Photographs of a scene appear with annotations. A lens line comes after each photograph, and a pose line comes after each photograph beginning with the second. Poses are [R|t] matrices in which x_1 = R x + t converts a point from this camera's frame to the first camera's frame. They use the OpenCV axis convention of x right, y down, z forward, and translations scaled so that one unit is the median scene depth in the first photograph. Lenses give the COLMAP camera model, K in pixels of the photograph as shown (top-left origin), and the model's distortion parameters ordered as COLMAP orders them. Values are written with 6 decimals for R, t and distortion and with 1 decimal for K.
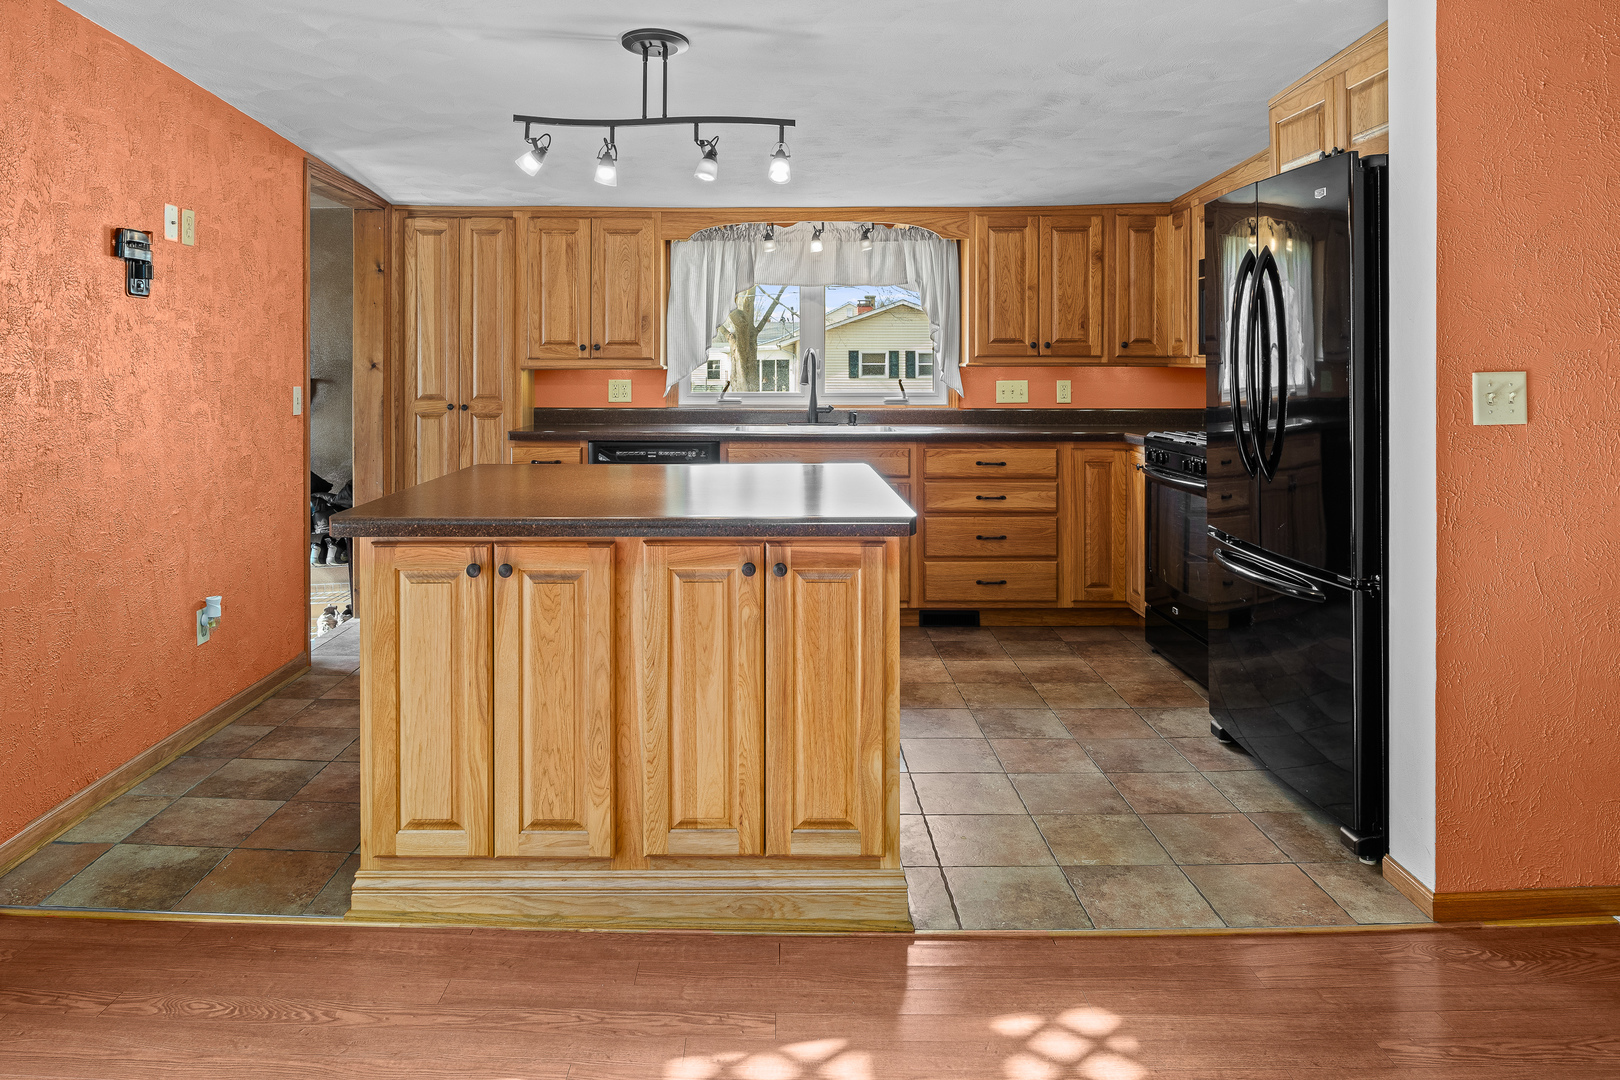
lens RADIAL K [[1073.6, 0, 758.4], [0, 1073.6, 364.4], [0, 0, 1]] dist [-0.001537, 0.003148]
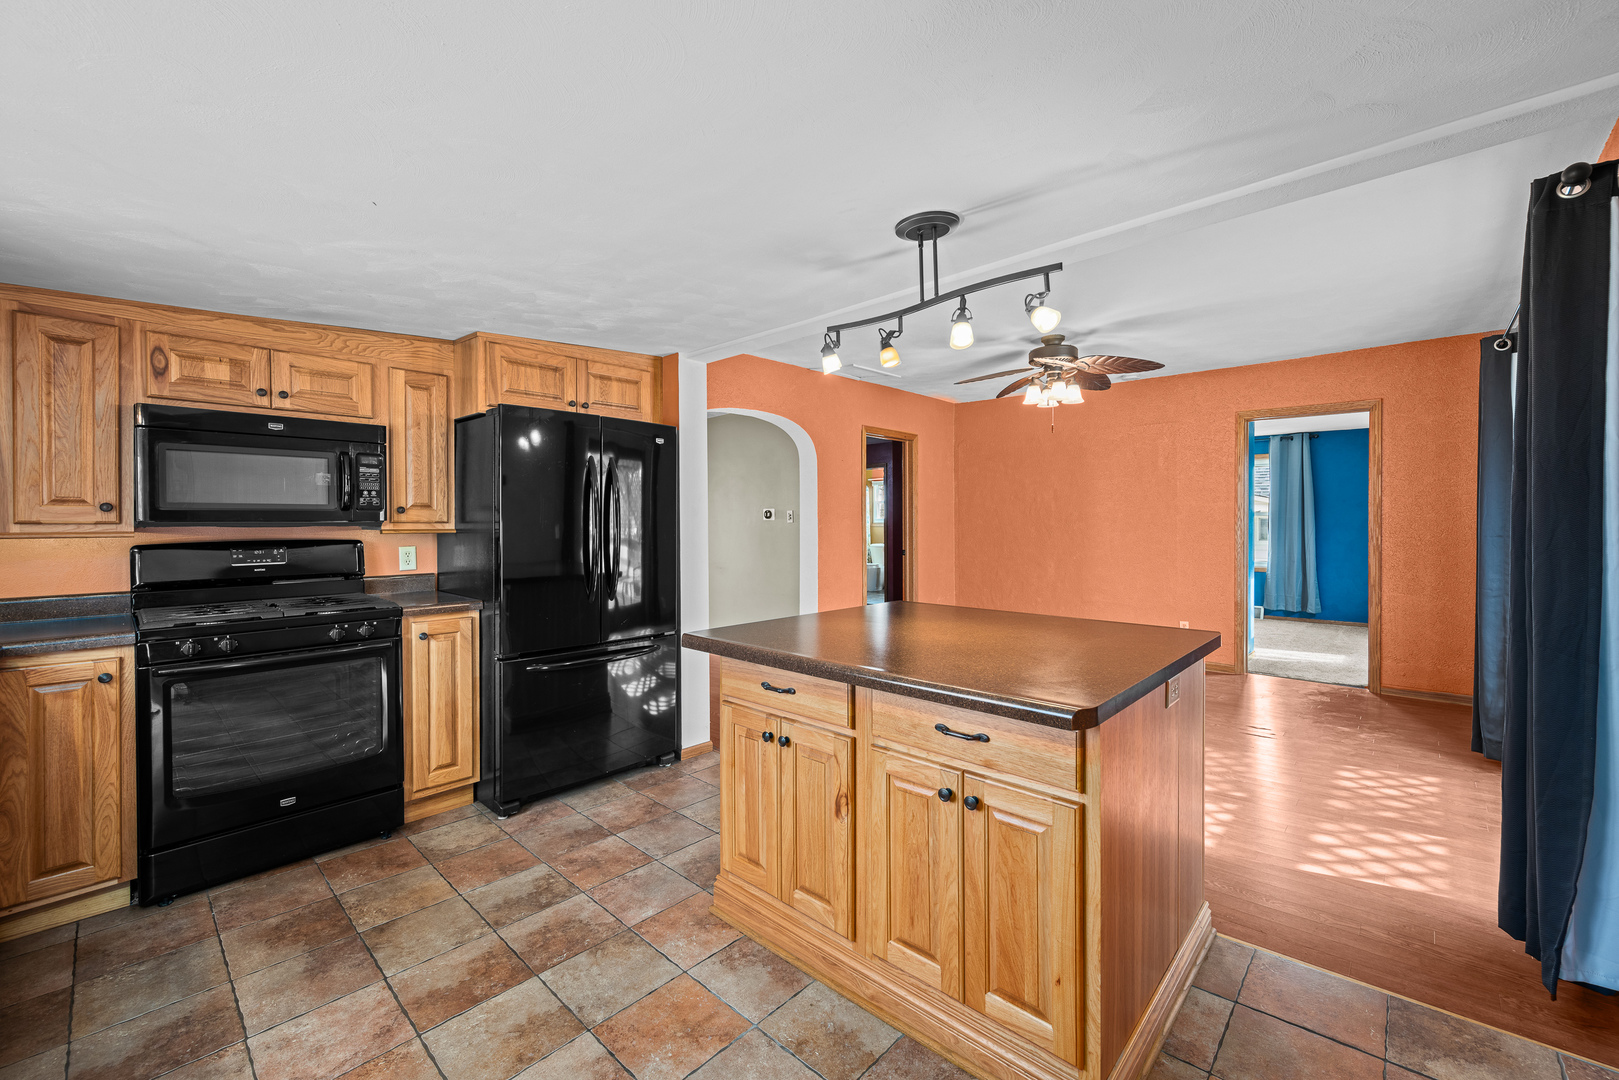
lens RADIAL K [[650.0, 0, 835.6], [0, 650.0, 523.0], [0, 0, 1]] dist [-0.009661, 0.000189]
pose [[-0.762497, 0.000008, 0.646992, -0.375098], [0.001880, 0.999996, 0.002203, -0.009382], [-0.646989, 0.002897, -0.762494, 1.304110]]
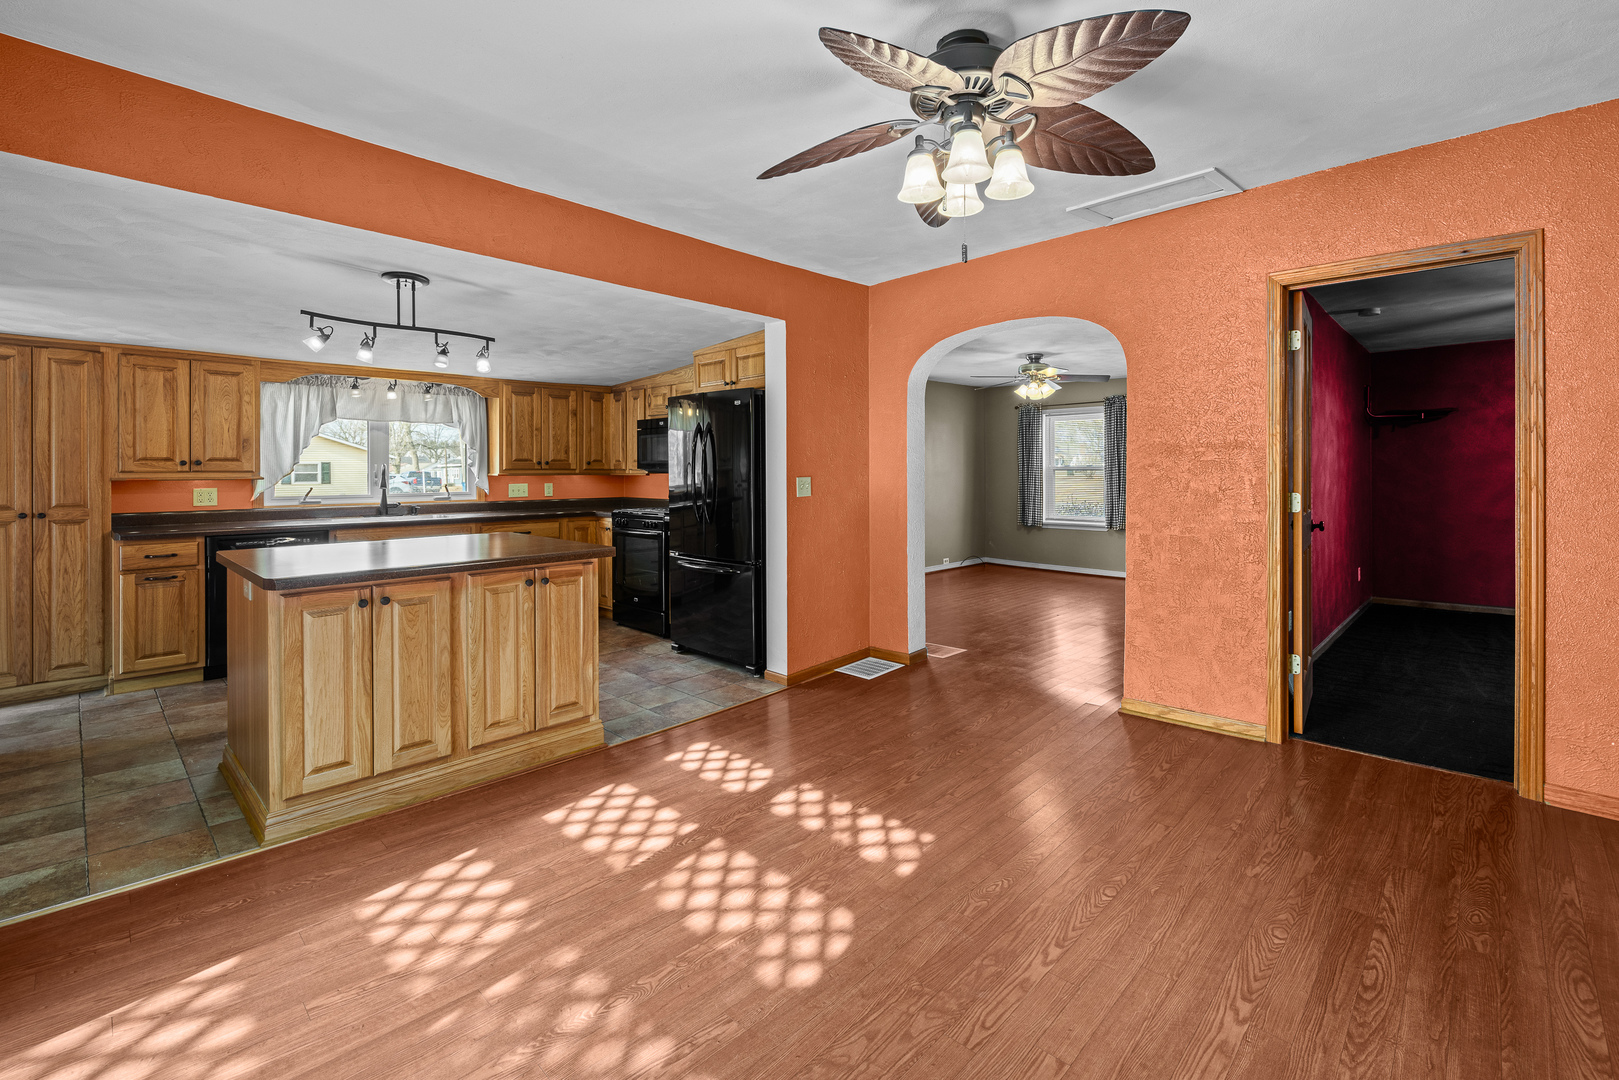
lens RADIAL K [[726.9, 0, 833.5], [0, 726.9, 471.4], [0, 0, 1]] dist [0.000158, -0.001044]
pose [[0.675566, -0.003714, 0.737290, -0.404299], [0.003618, 0.999992, 0.001722, -0.006530], [-0.737290, 0.001505, 0.675574, -0.191451]]
